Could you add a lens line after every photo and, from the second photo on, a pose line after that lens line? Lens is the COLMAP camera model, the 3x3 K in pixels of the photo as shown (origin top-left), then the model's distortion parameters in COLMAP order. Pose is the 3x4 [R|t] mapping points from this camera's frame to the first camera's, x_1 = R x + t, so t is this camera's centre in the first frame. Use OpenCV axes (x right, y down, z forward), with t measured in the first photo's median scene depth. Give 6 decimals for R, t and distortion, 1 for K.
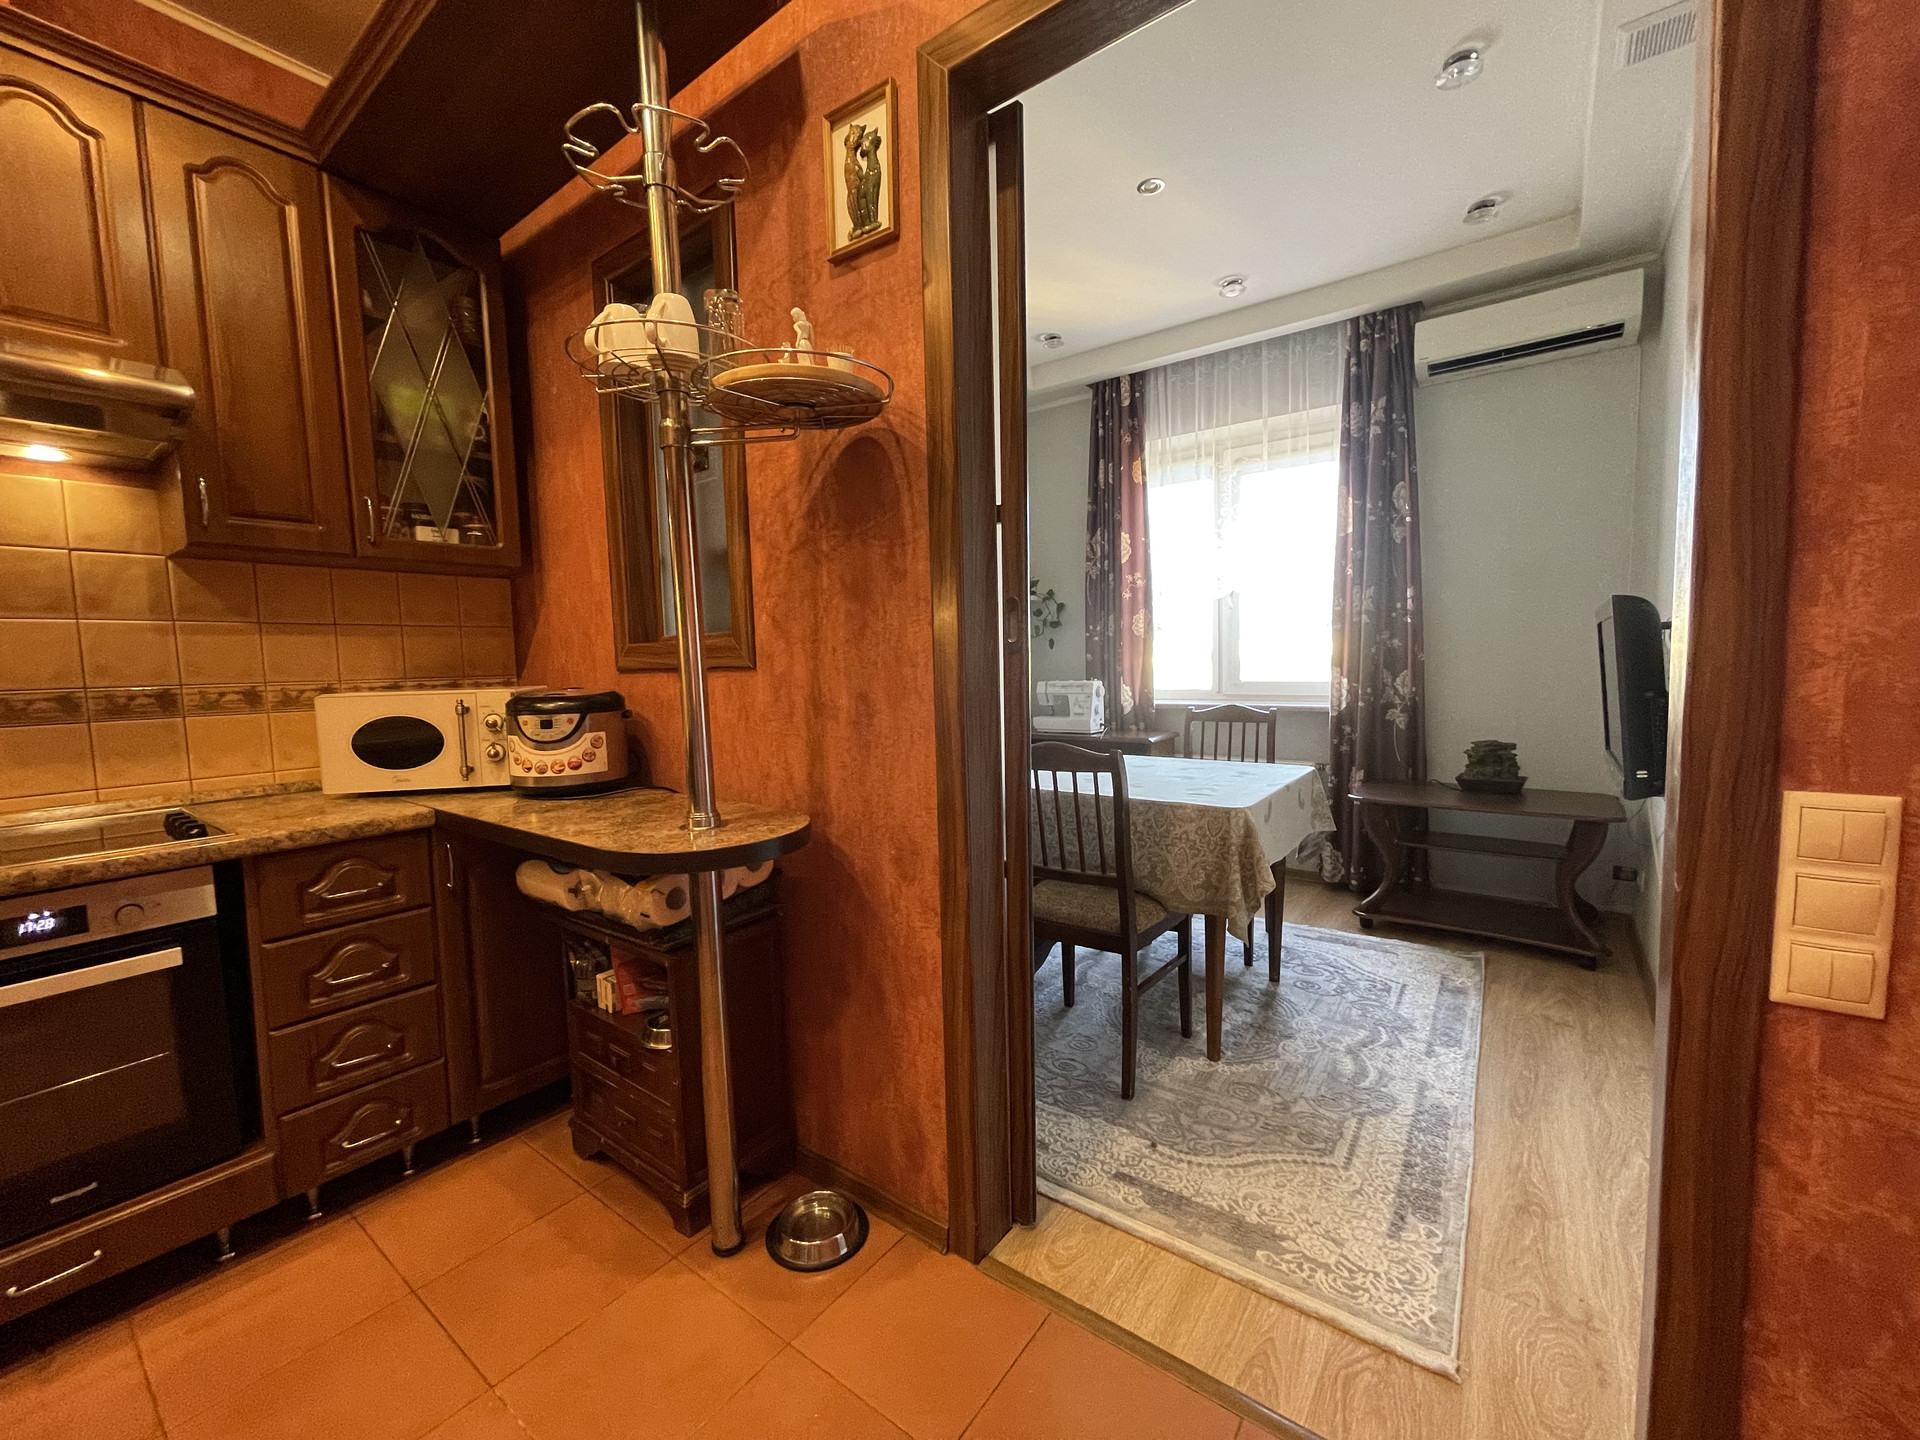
lens RADIAL K [[775.2, 0, 965.6], [0, 775.2, 719.6], [0, 0, 1]] dist [0.000263, -0.001572]
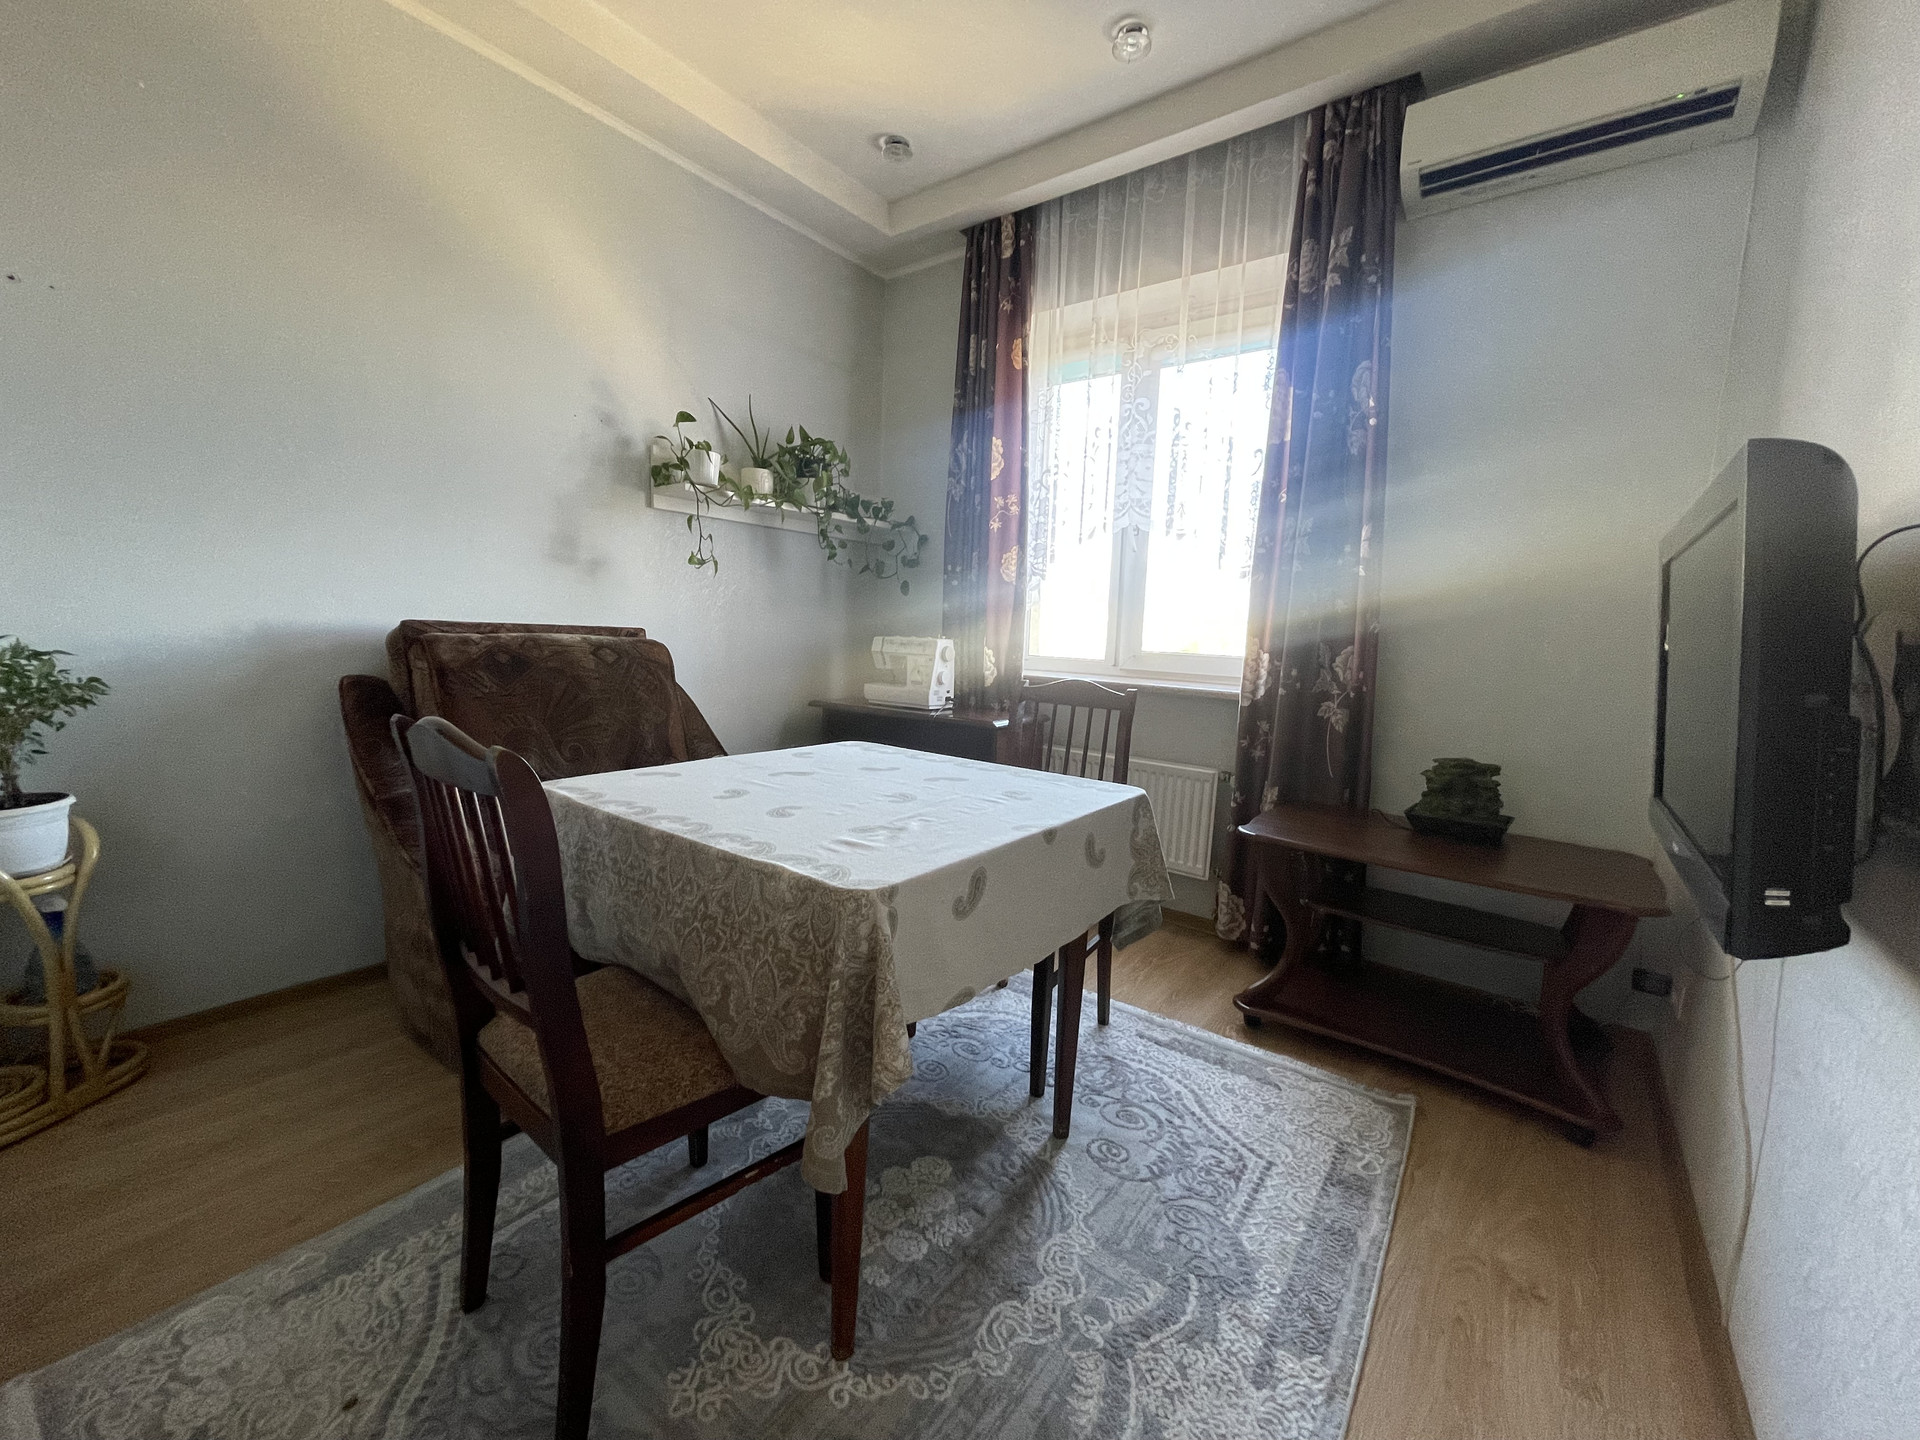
lens RADIAL K [[775.2, 0, 965.3], [0, 775.2, 720.3], [0, 0, 1]] dist [0.000263, -0.001572]
pose [[0.998002, 0.063082, -0.003644, 0.186042], [-0.062879, 0.997171, 0.041176, -0.004124], [0.006231, -0.040864, 0.999145, 0.247922]]
